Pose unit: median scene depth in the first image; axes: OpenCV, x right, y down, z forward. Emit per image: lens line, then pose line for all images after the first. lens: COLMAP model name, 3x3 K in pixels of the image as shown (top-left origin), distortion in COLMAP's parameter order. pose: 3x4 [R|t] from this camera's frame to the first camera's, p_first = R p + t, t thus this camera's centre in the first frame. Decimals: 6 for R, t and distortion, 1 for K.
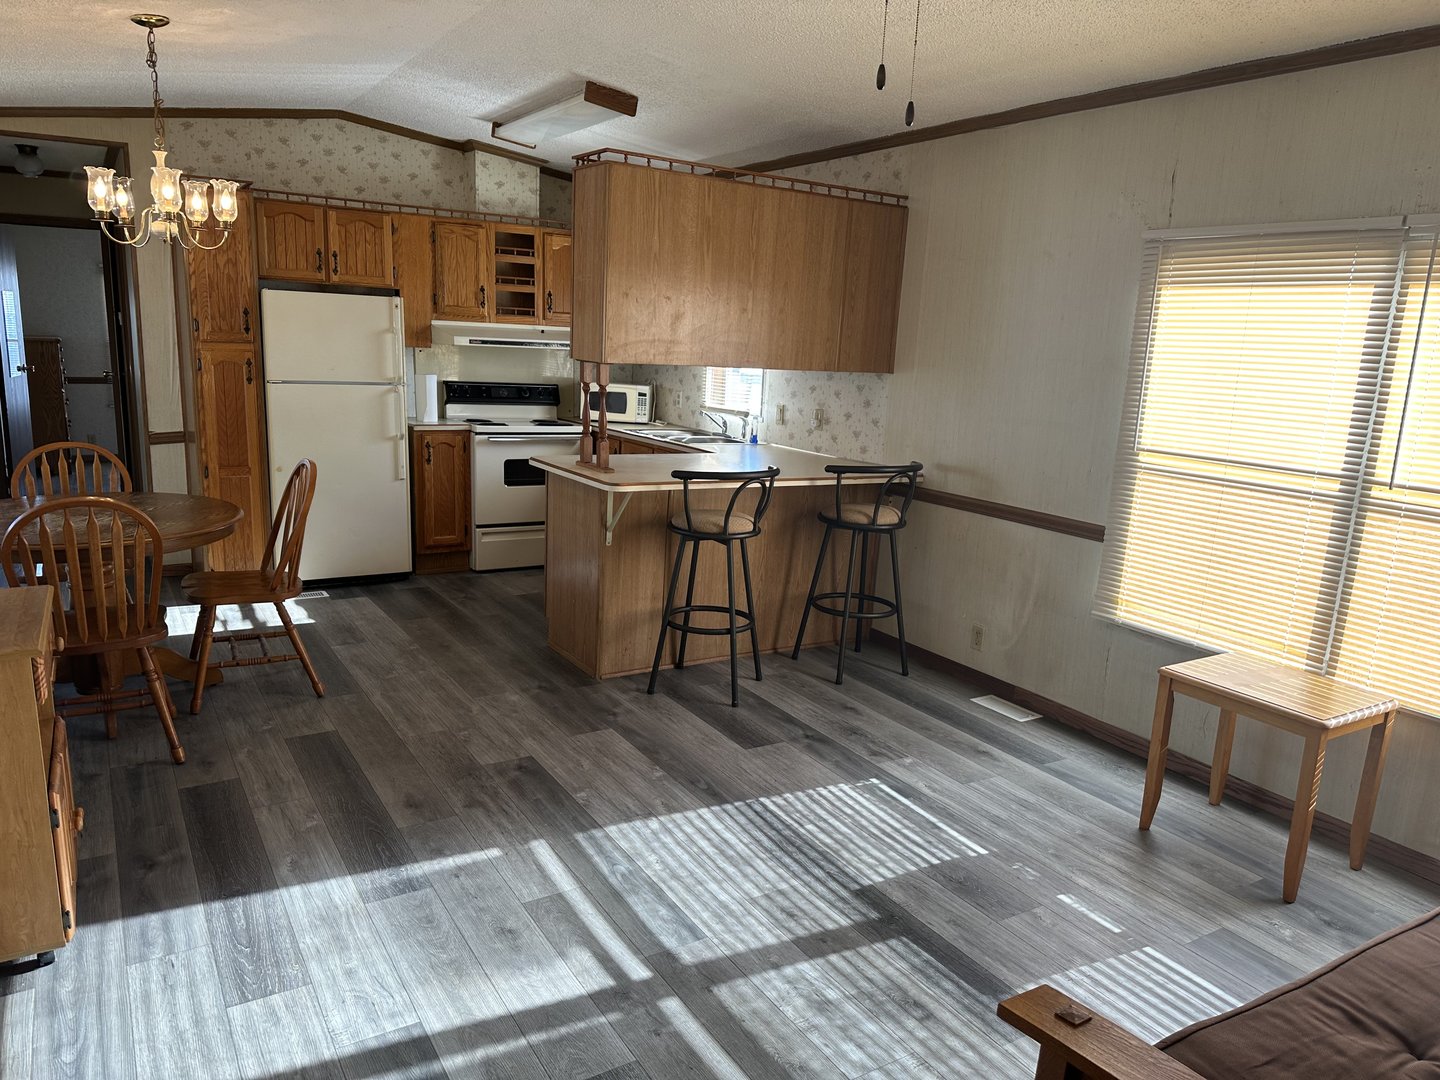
lens RADIAL K [[1023.2, 0, 723.5], [0, 1023.2, 544.9], [0, 0, 1]] dist [0.092626, -0.104981]
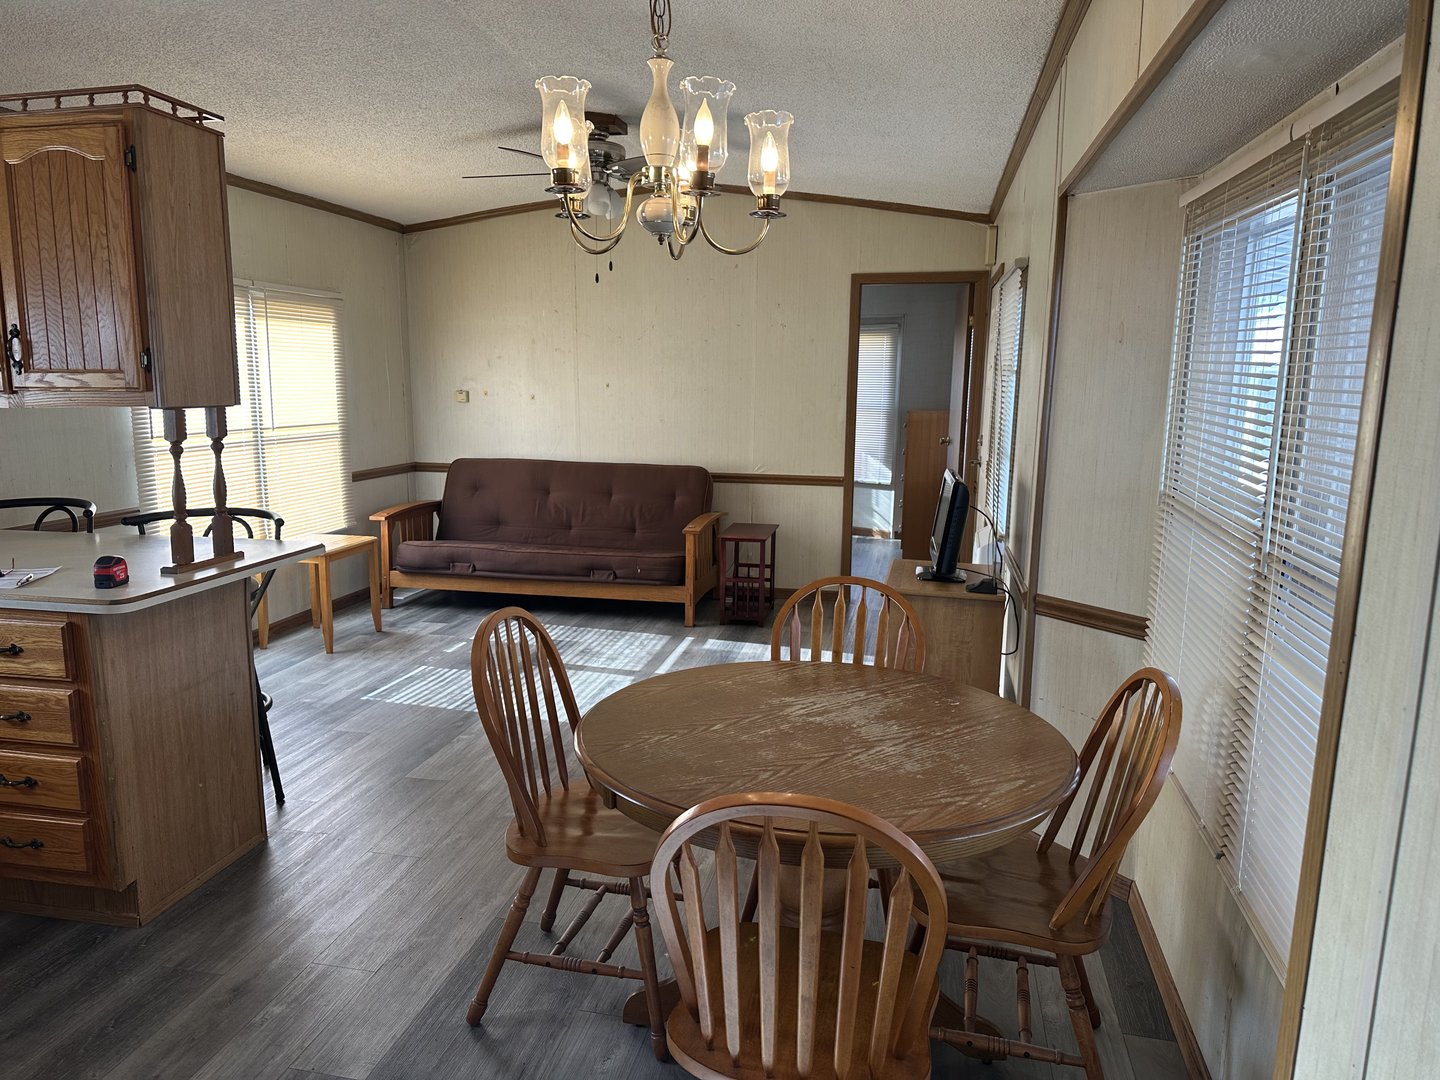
lens RADIAL K [[1023.2, 0, 723.5], [0, 1023.2, 544.9], [0, 0, 1]] dist [0.092626, -0.104981]
pose [[-0.730249, -0.173830, 0.660696, -1.100777], [0.089184, 0.934556, 0.344457, -0.394204], [-0.677335, 0.310463, -0.666956, 1.622201]]
